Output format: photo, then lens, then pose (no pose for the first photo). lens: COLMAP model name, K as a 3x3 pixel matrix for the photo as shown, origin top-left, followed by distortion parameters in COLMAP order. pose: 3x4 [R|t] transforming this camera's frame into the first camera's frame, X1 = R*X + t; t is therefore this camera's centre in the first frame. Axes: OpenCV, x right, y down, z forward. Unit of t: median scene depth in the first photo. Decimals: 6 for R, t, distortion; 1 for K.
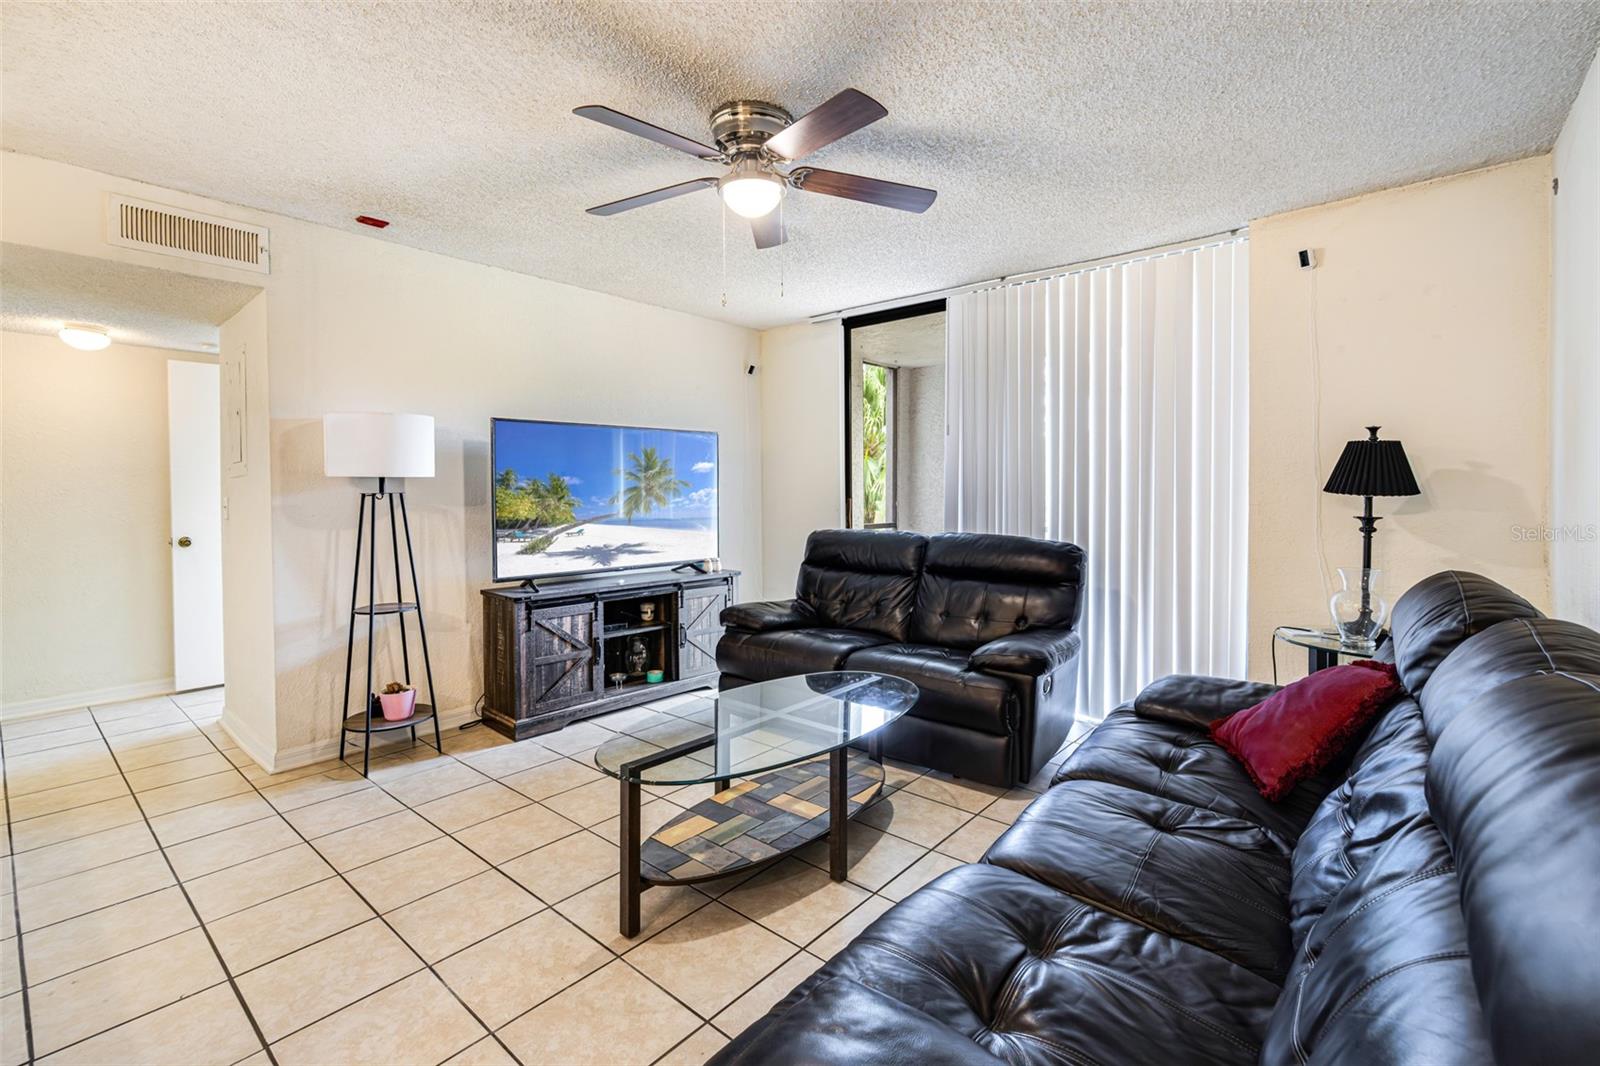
lens RADIAL K [[690.4, 0, 758.3], [0, 690.4, 505.0], [0, 0, 1]] dist [0.001144, 0.000092]
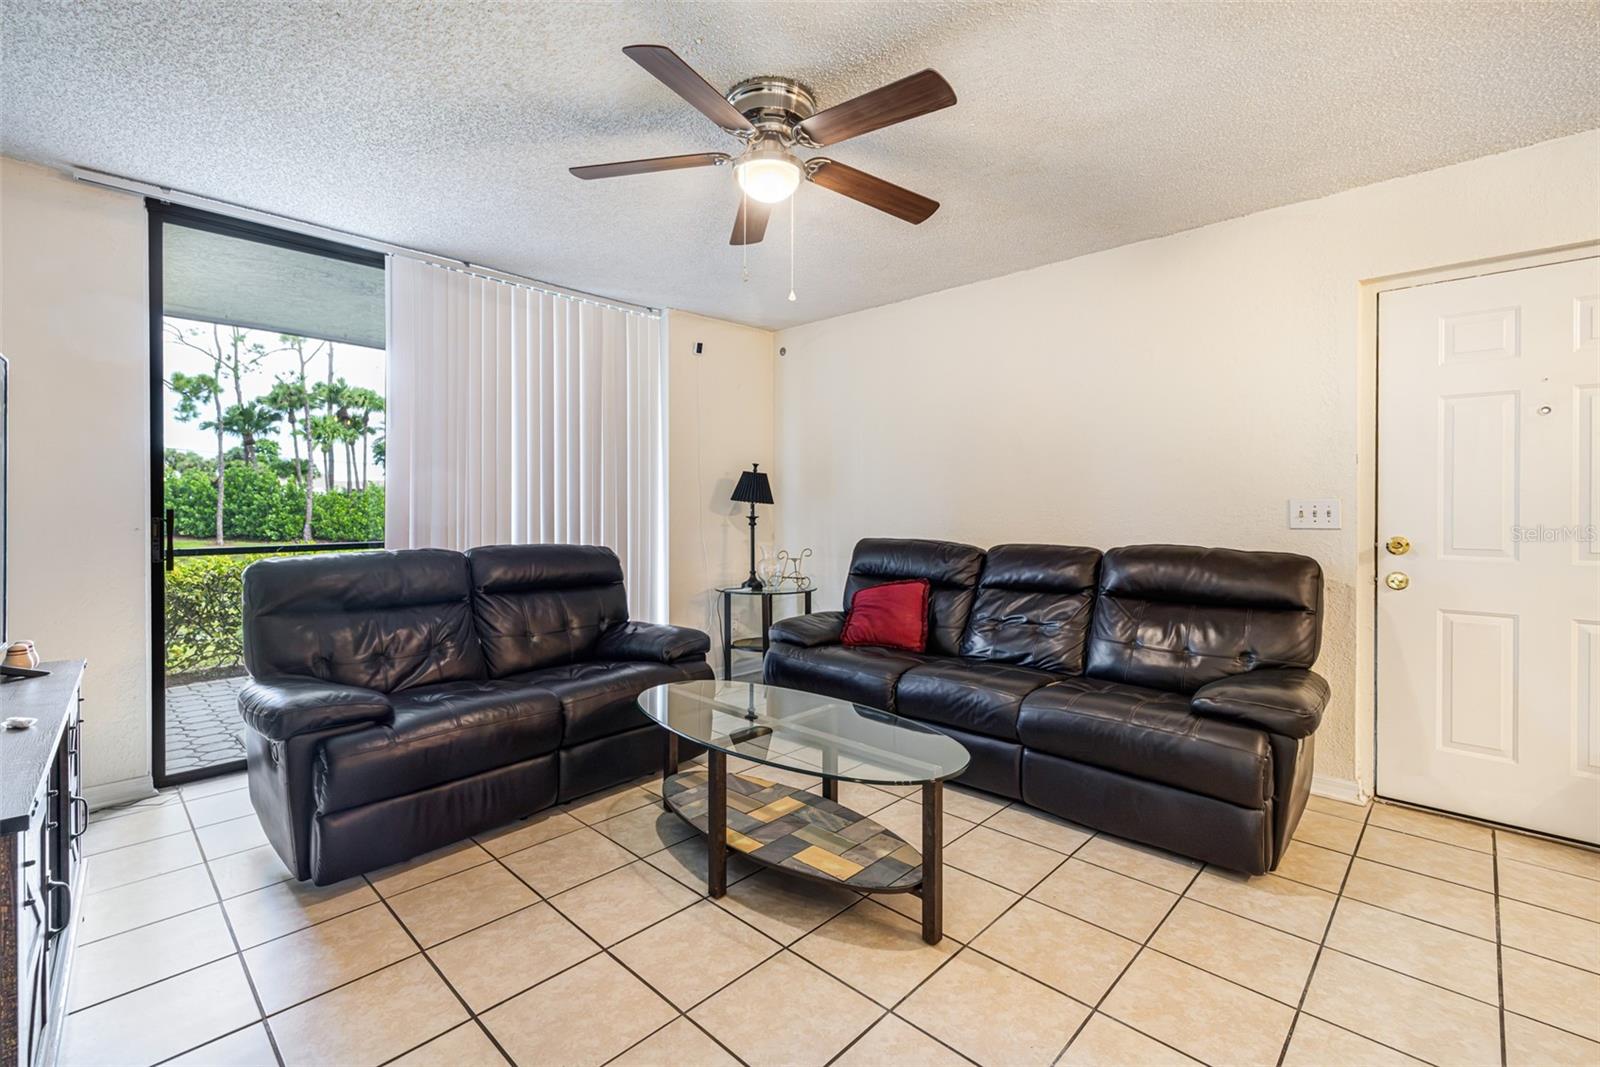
lens RADIAL K [[714.7, 0, 805.4], [0, 714.7, 512.6], [0, 0, 1]] dist [0.001471, -0.000108]
pose [[0.024813, -0.004756, 0.999681, -0.871992], [0.018650, 0.999817, 0.004294, 0.002273], [-0.999518, 0.018537, 0.024898, 0.827101]]
